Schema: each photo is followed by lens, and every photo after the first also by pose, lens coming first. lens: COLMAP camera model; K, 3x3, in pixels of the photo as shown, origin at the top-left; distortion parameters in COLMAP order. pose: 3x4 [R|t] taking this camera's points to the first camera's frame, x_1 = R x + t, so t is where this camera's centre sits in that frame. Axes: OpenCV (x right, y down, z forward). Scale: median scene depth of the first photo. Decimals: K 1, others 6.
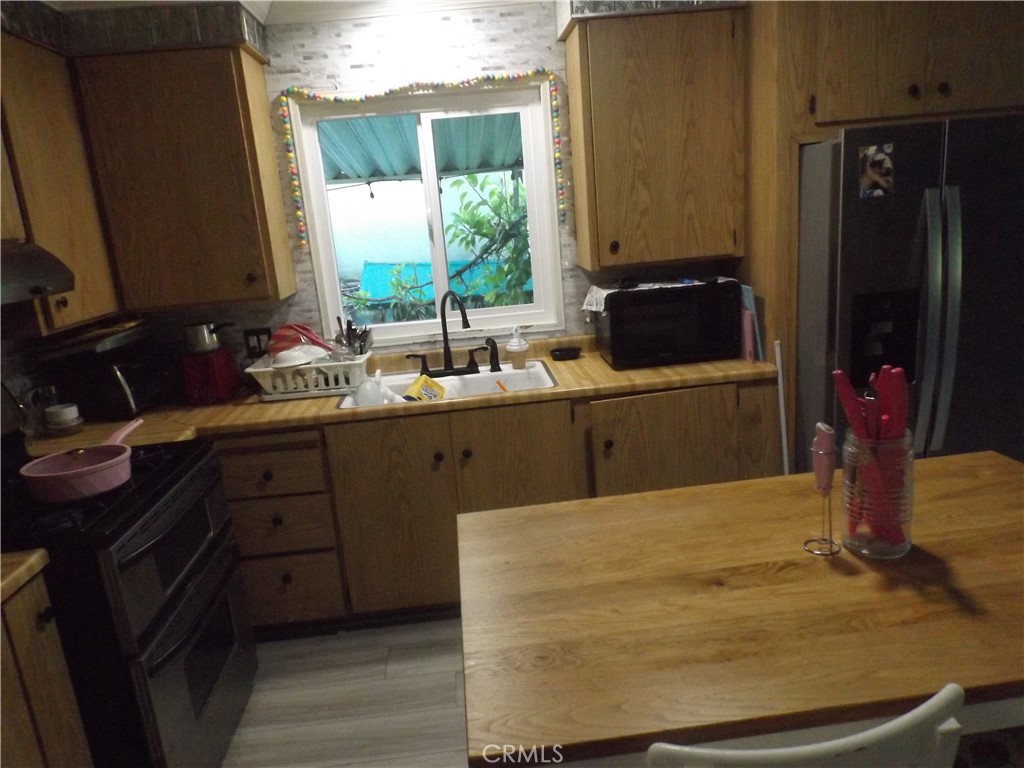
lens RADIAL K [[739.6, 0, 515.1], [0, 739.6, 389.5], [0, 0, 1]] dist [-0.004078, -0.001896]
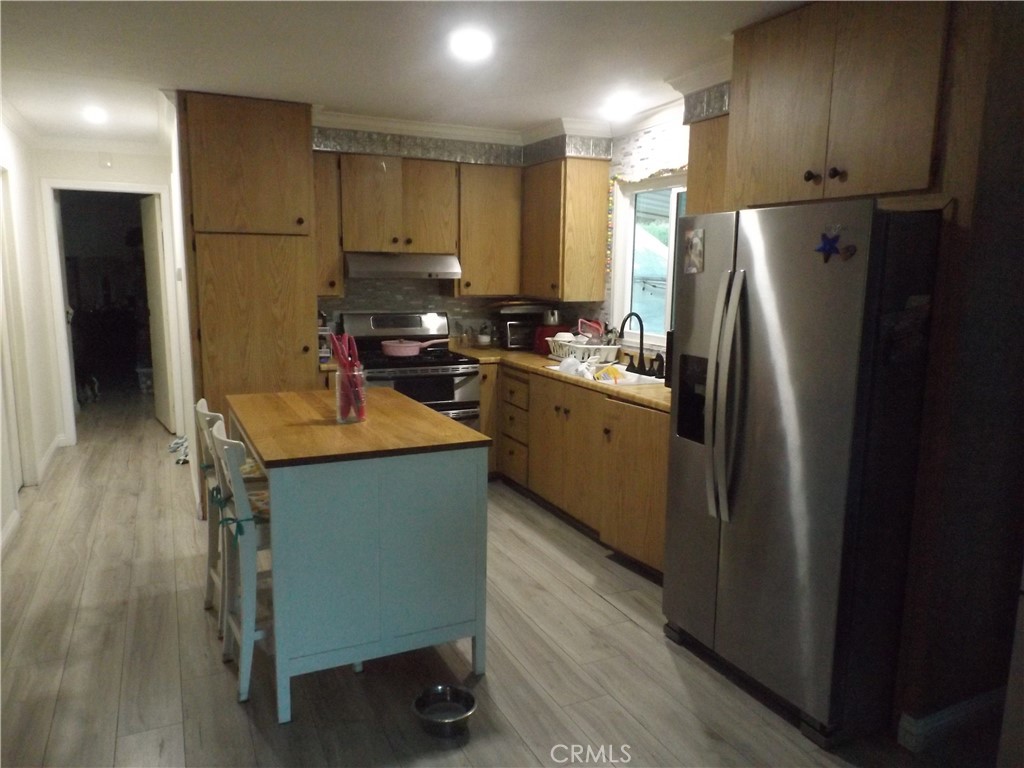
lens RADIAL K [[739.6, 0, 515.1], [0, 739.6, 389.5], [0, 0, 1]] dist [-0.004078, -0.001896]
pose [[0.361492, 0.238953, -0.901235, 1.182169], [-0.257302, 0.954633, 0.149905, -0.149072], [0.896169, 0.177701, 0.406575, 0.237410]]
